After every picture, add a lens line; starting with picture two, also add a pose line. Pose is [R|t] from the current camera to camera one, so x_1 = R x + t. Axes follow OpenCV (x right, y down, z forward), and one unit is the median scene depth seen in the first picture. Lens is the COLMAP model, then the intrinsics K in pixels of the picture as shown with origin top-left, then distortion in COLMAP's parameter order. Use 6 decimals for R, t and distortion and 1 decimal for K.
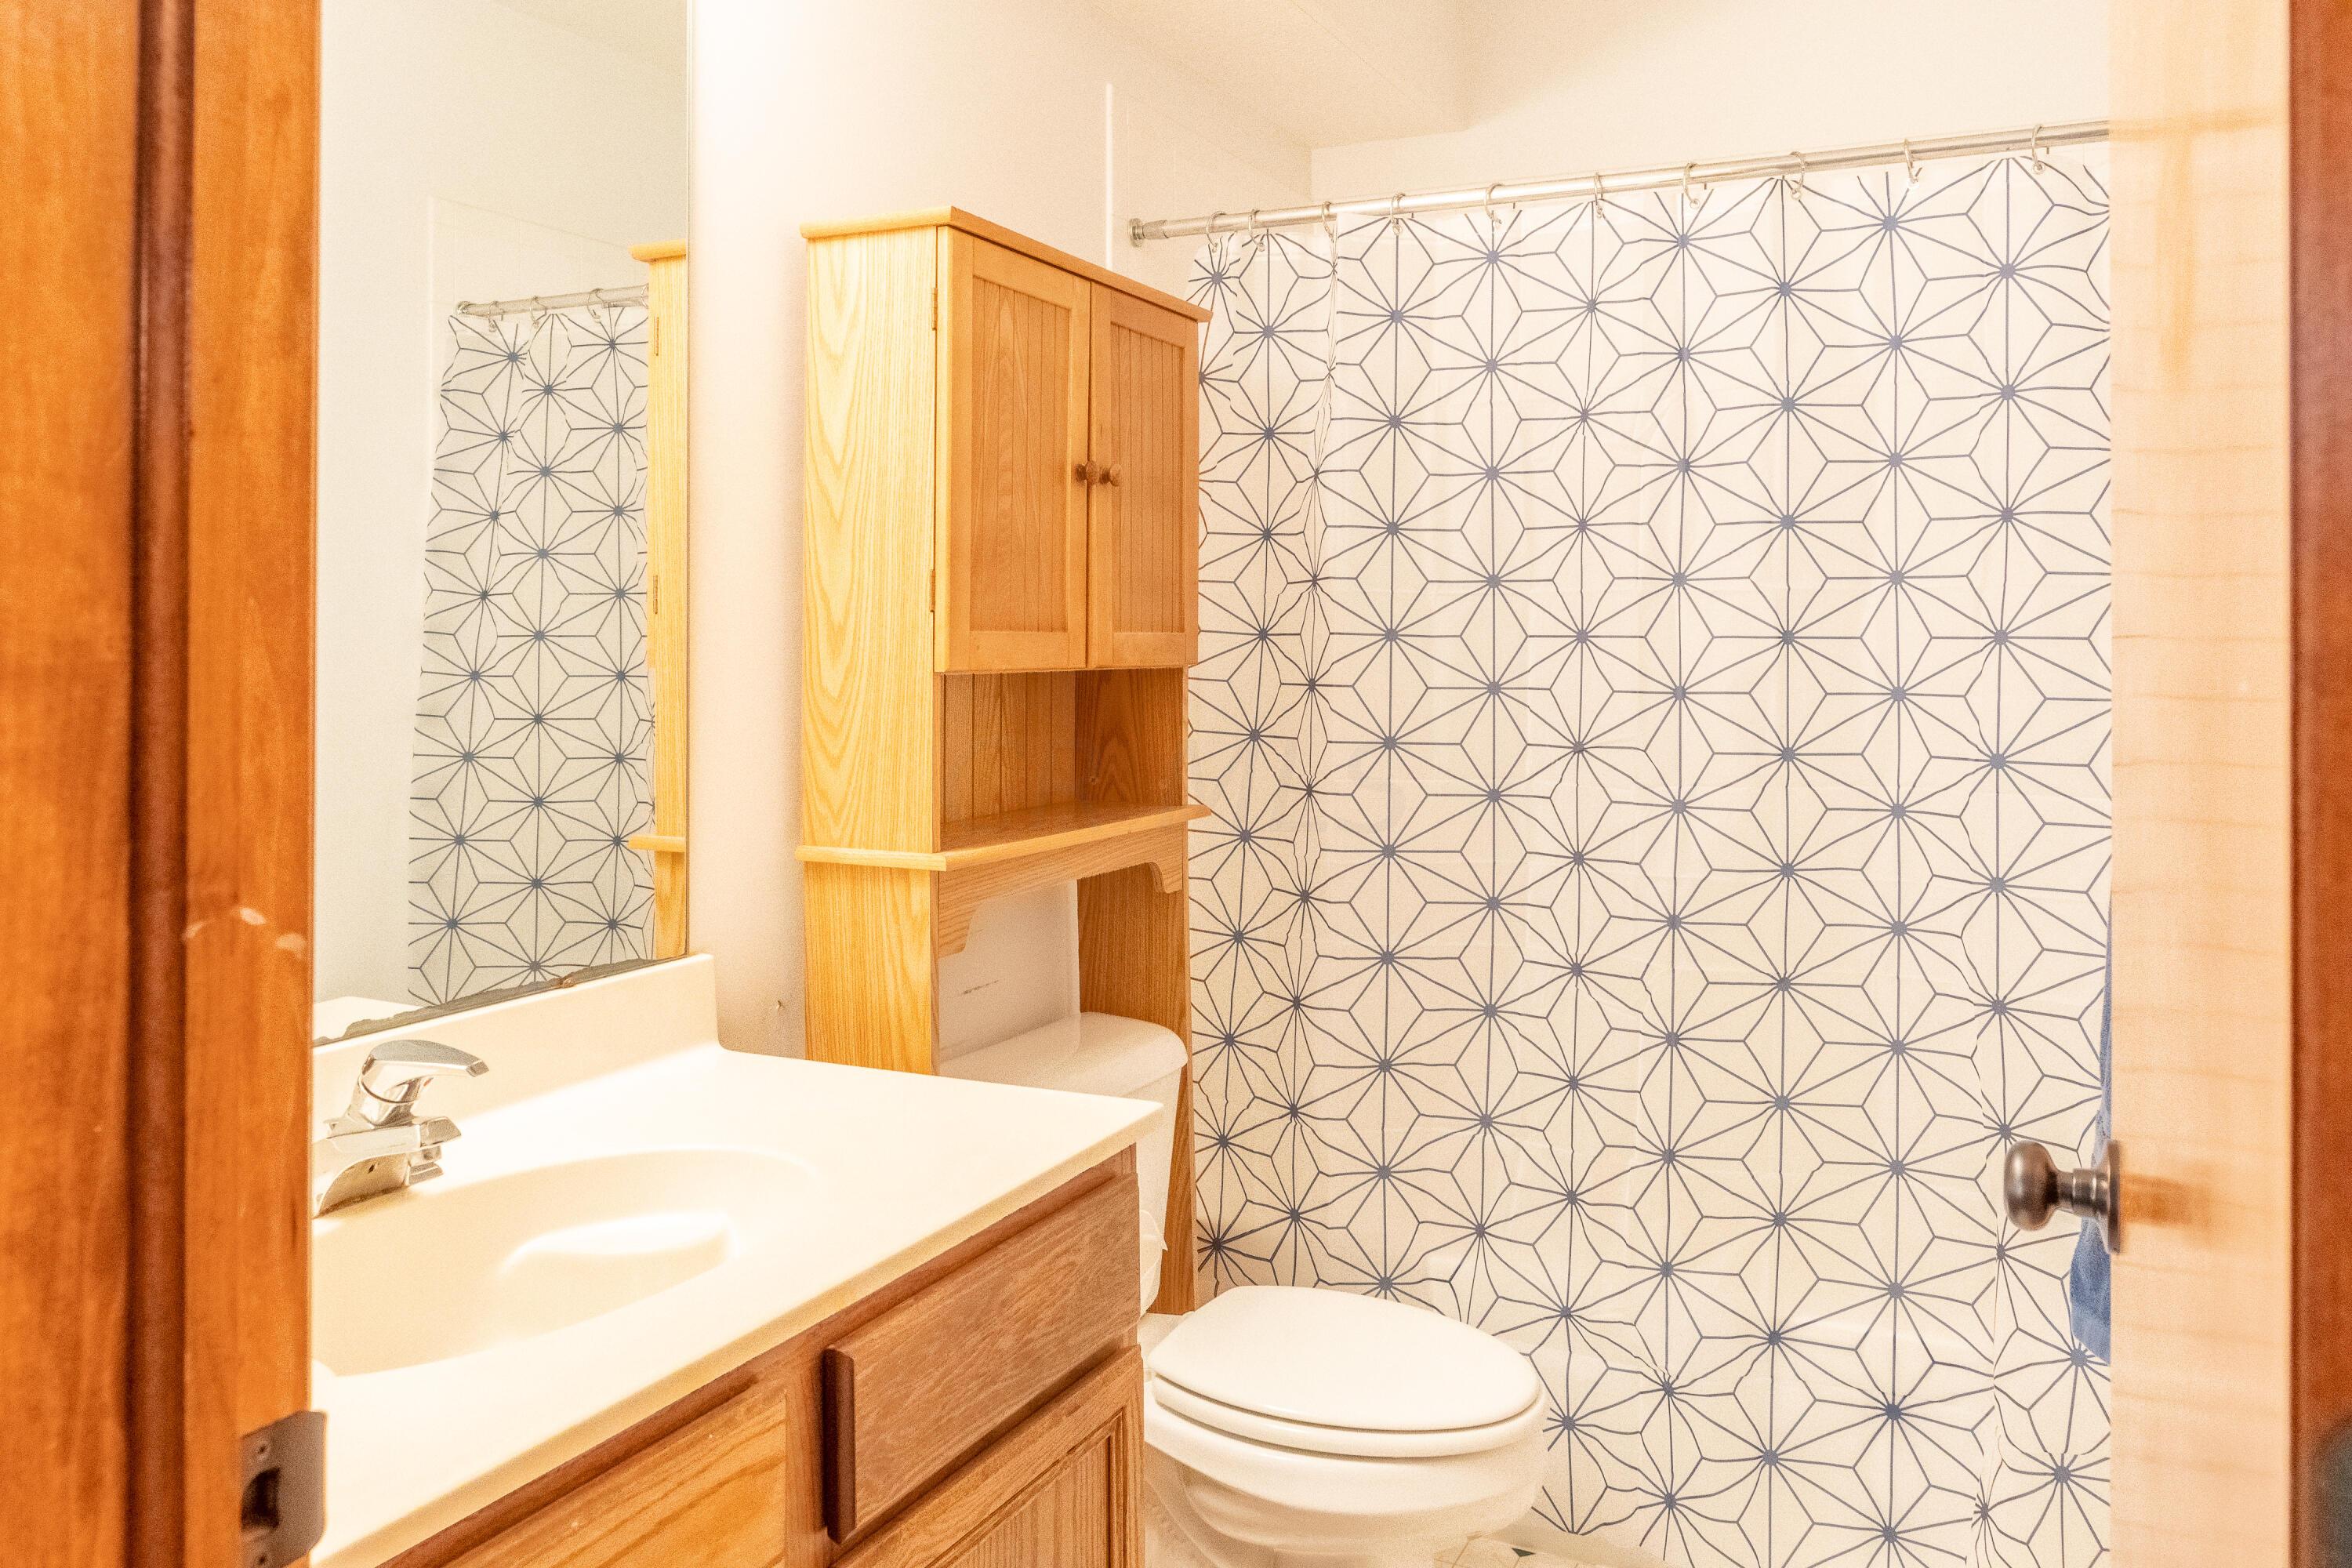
lens RADIAL K [[1670.9, 0, 1176.7], [0, 1670.9, 781.3], [0, 0, 1]] dist [-0.000308, 0.000017]
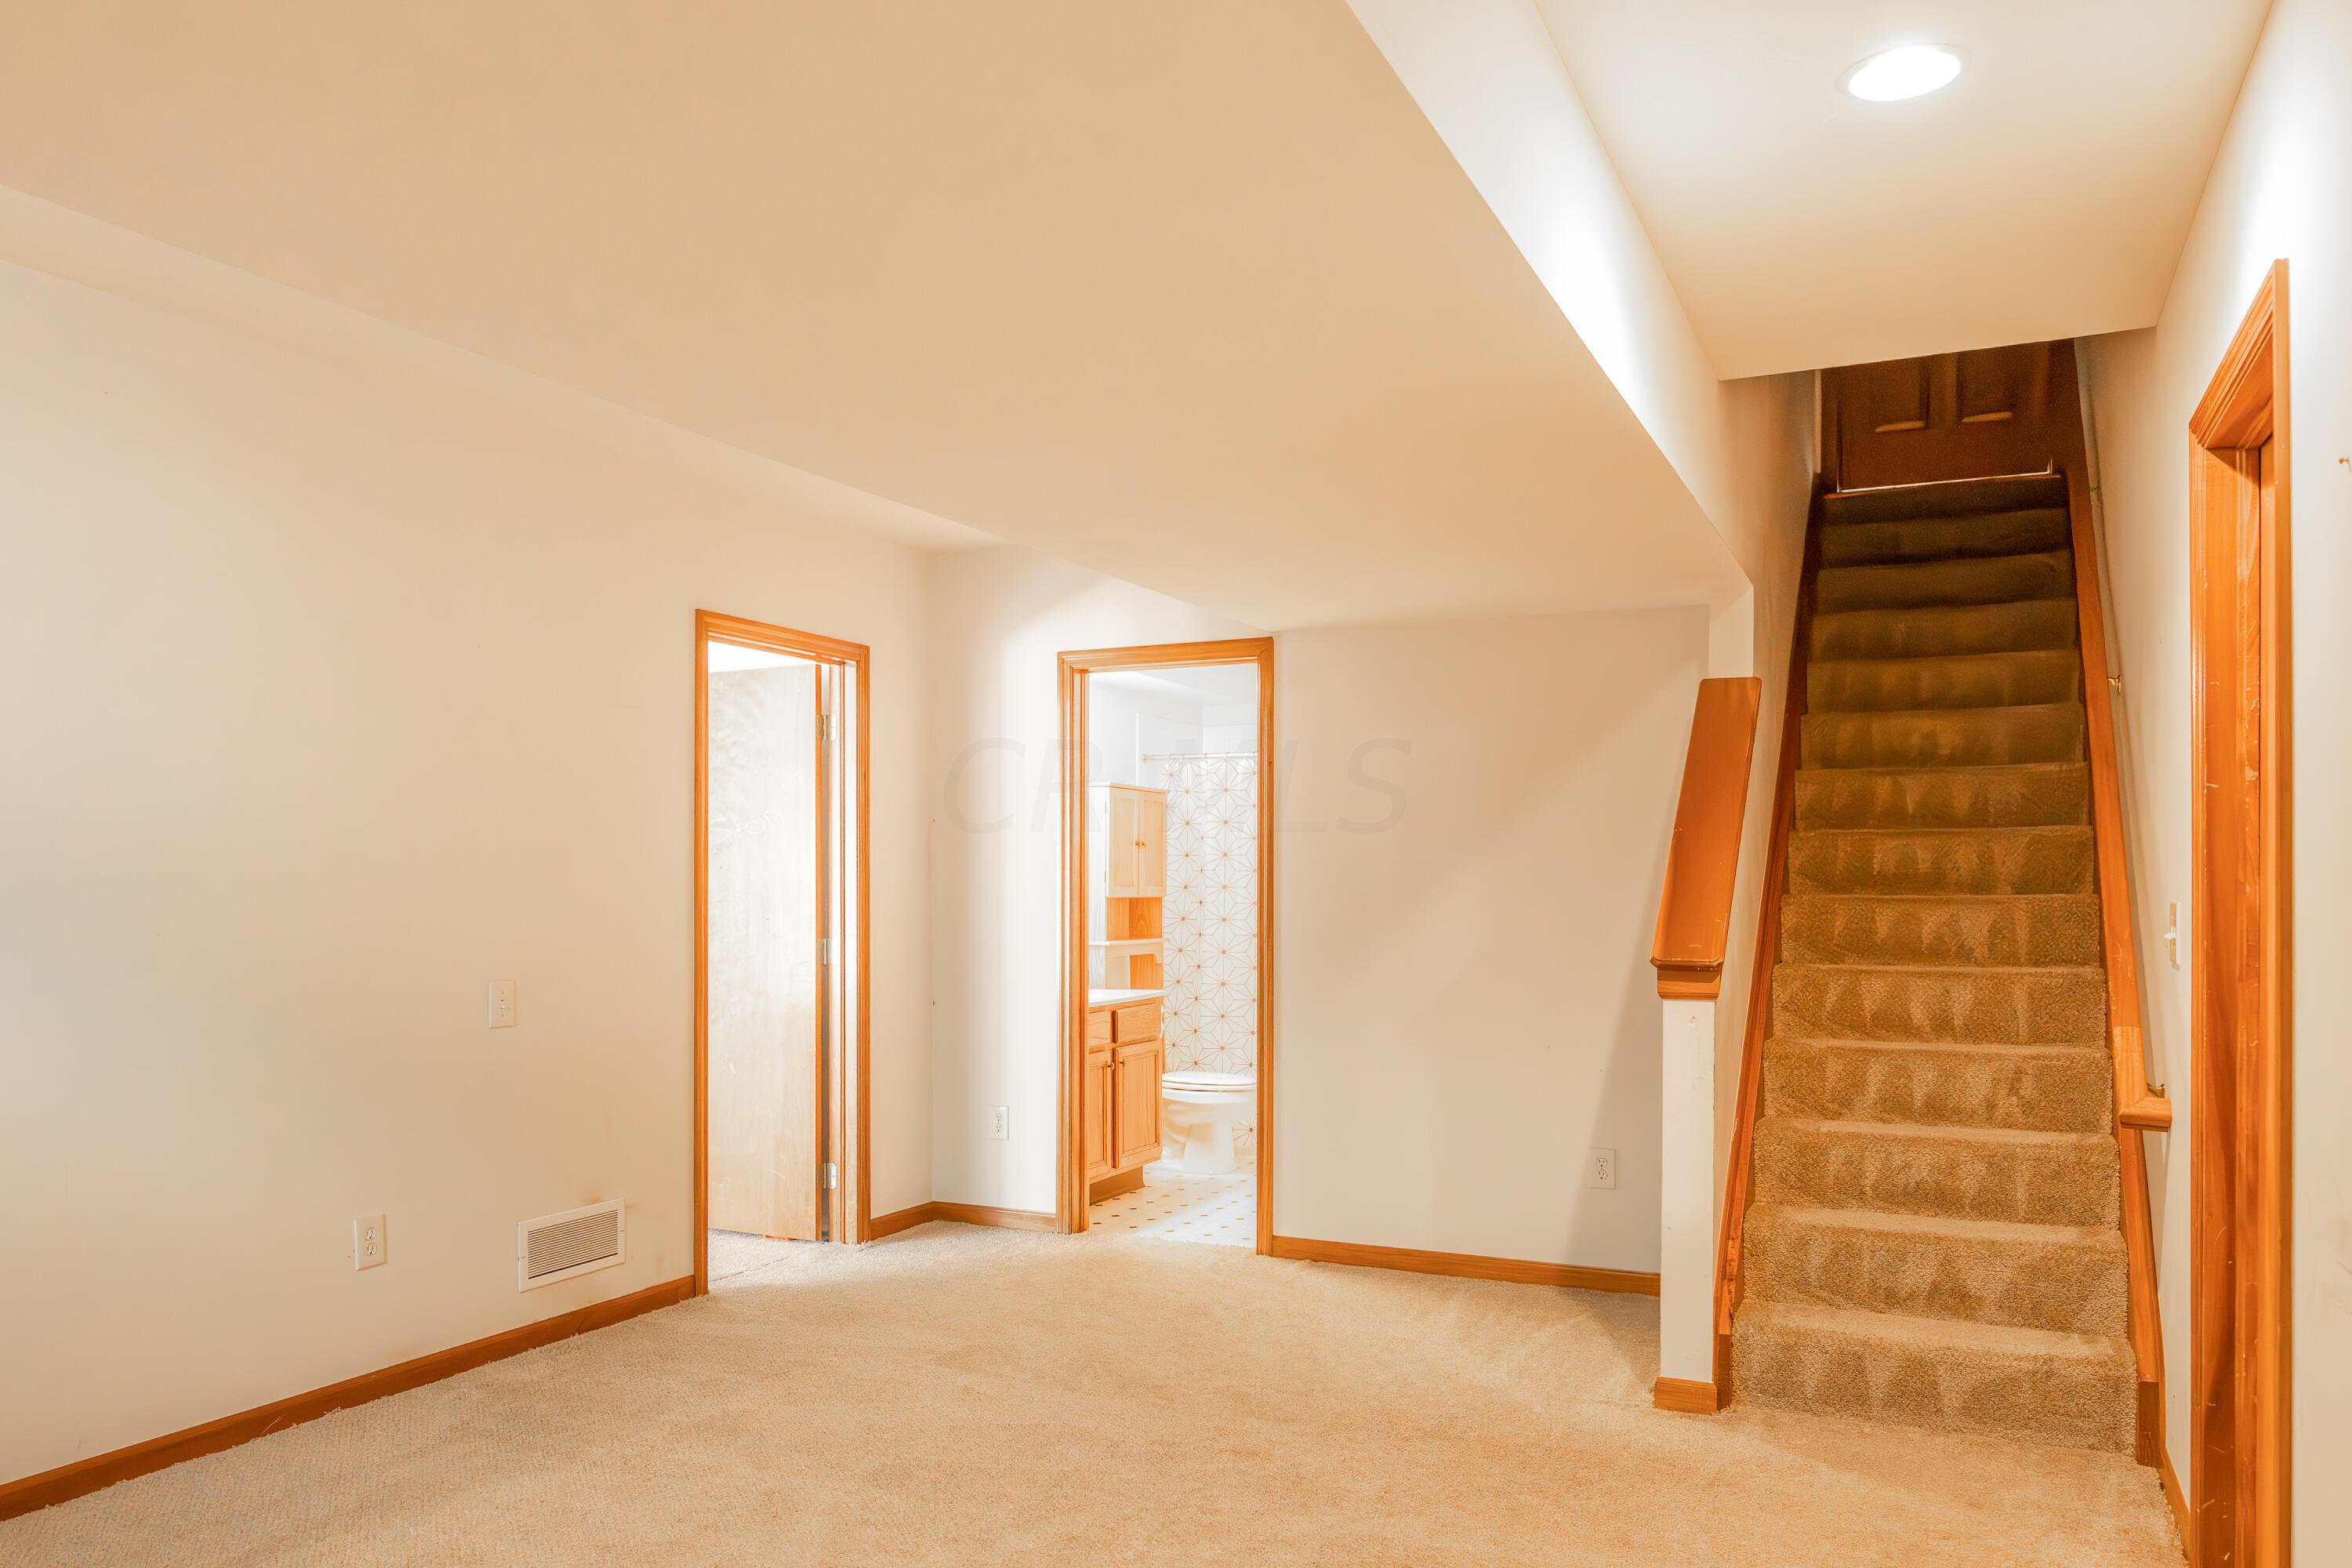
lens RADIAL K [[1670.9, 0, 1178.3], [0, 1670.9, 788.8], [0, 0, 1]] dist [-0.000308, 0.000017]
pose [[0.998761, 0.006893, 0.049290, -0.130239], [-0.000273, 0.991105, -0.133082, 0.162250], [-0.049769, 0.132903, 0.989879, -2.337164]]
